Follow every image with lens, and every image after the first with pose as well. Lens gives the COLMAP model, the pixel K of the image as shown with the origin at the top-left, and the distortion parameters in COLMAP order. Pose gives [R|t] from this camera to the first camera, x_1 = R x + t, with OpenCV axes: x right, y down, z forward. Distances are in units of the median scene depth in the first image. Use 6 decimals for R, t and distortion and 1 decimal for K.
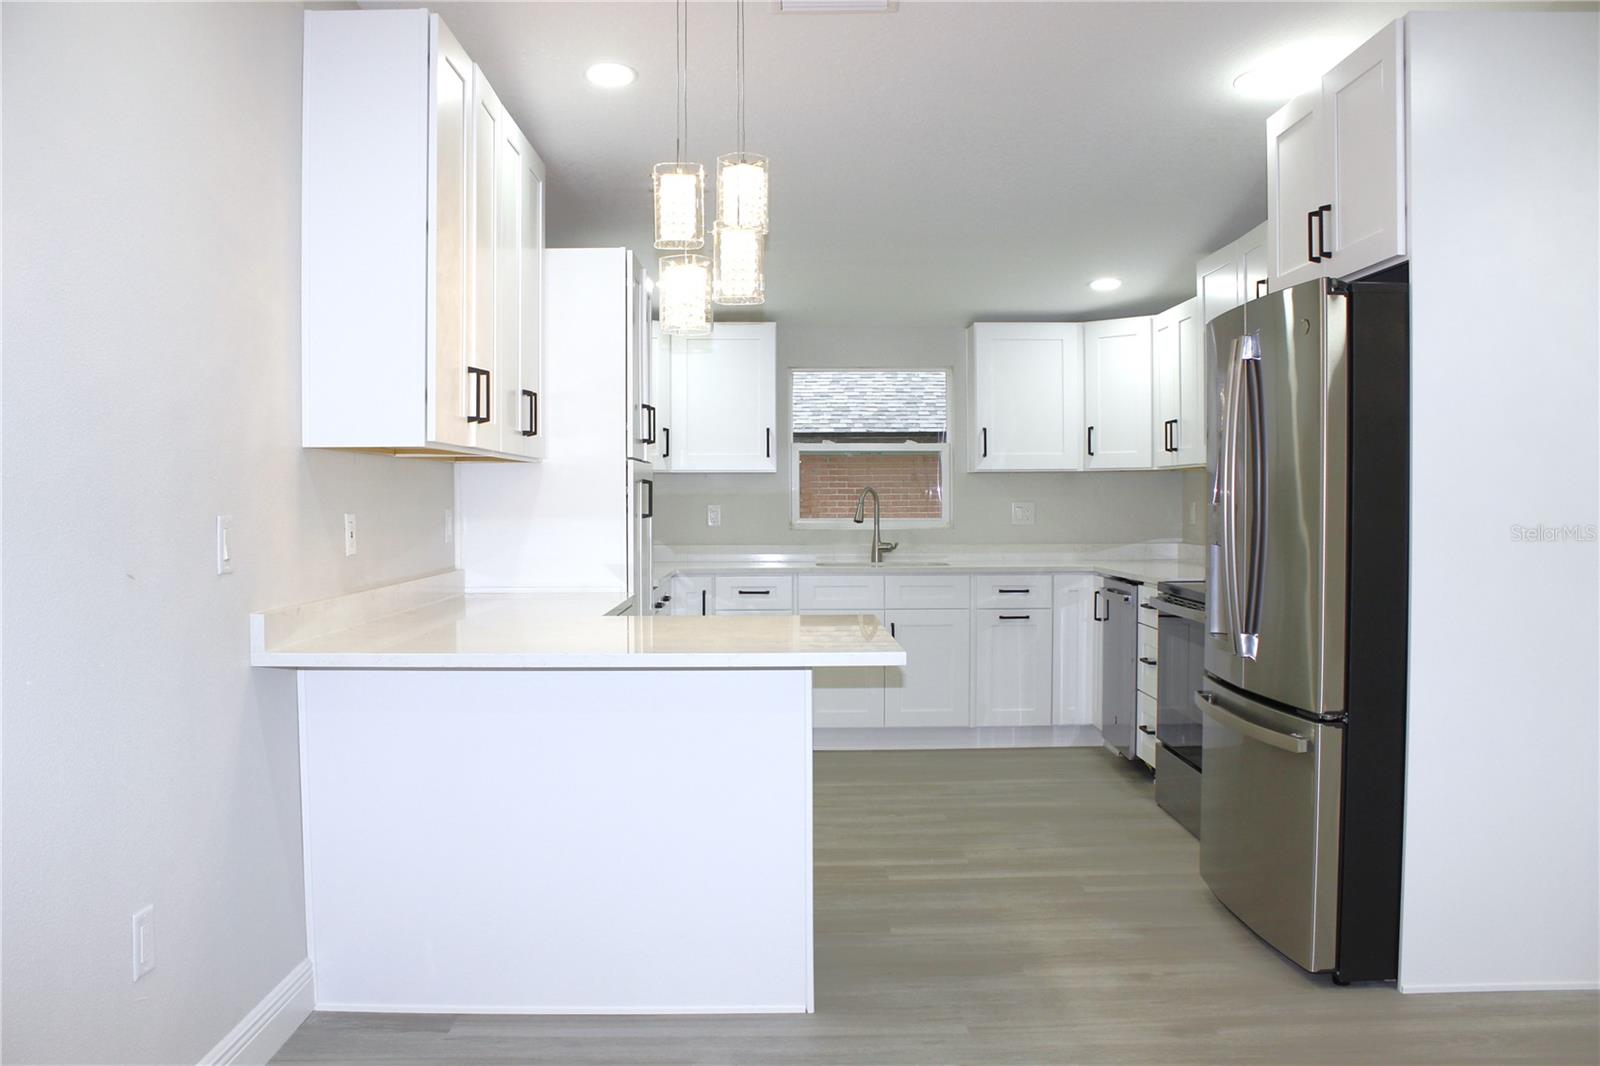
lens RADIAL K [[1343.7, 0, 790.8], [0, 1343.7, 537.4], [0, 0, 1]] dist [-0.157604, 0.137882]
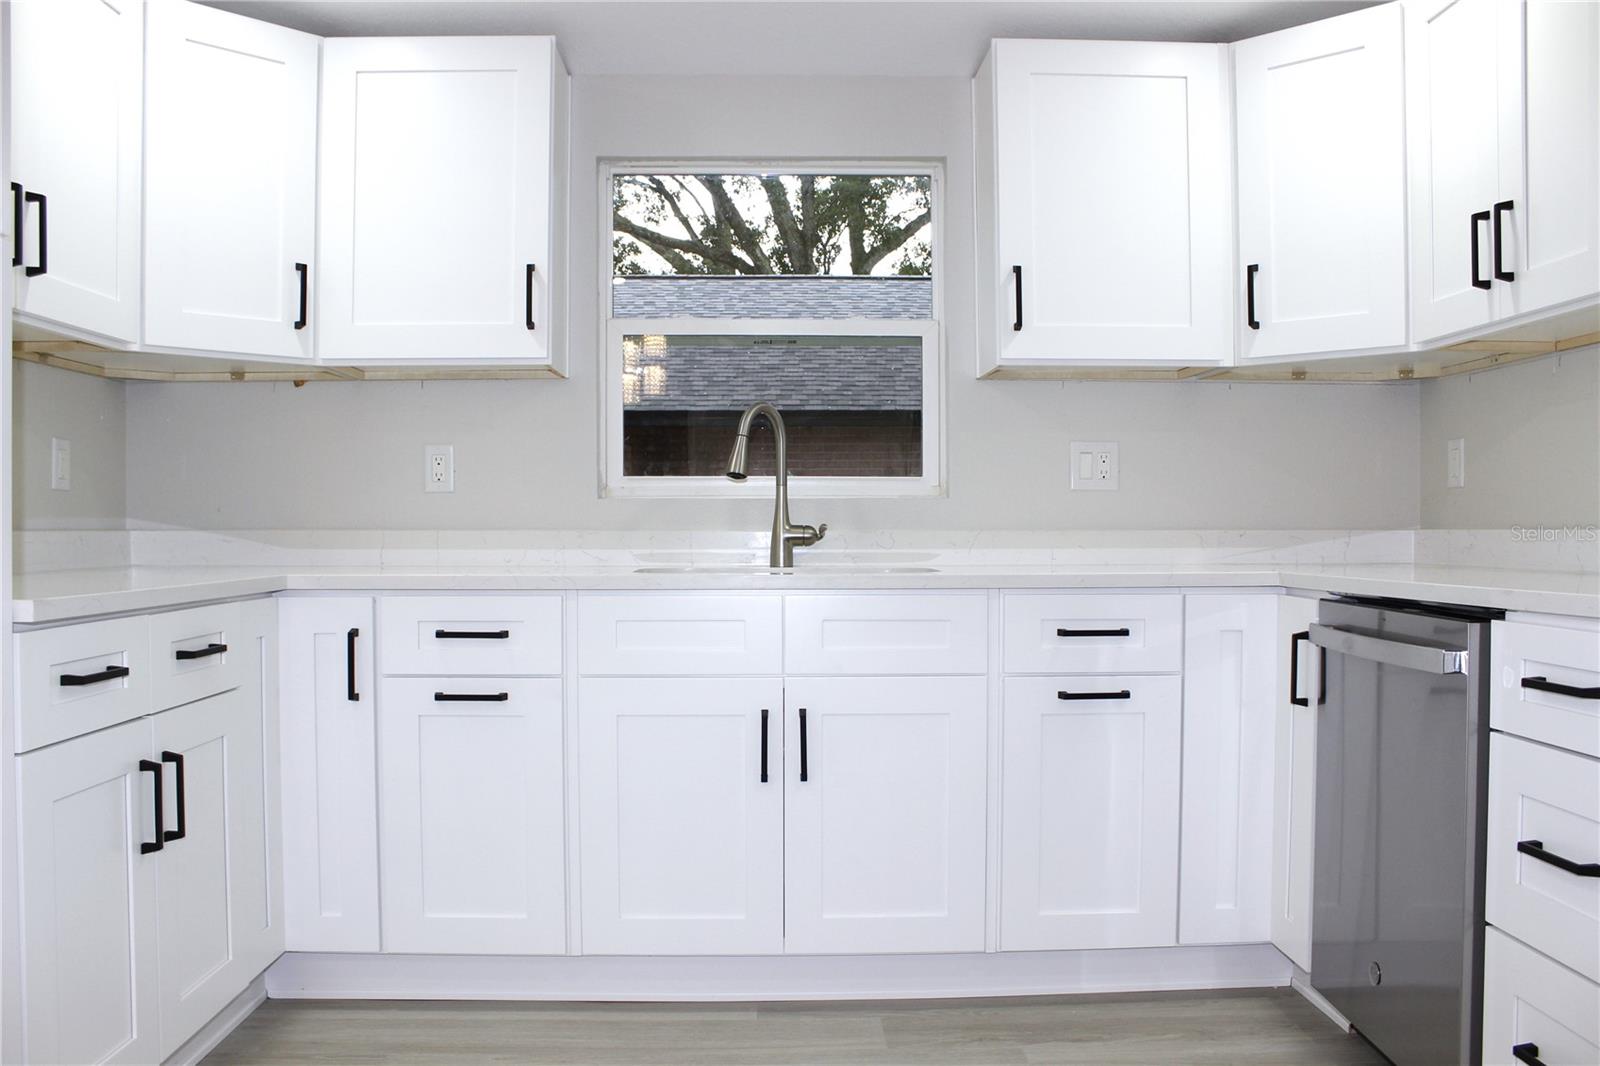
lens RADIAL K [[1343.7, 0, 790.8], [0, 1343.7, 537.4], [0, 0, 1]] dist [-0.157604, 0.137882]
pose [[0.999940, 0.001641, 0.010796, 0.063380], [-0.001420, 0.999789, -0.020474, 0.017905], [-0.010827, 0.020458, 0.999732, 0.547825]]
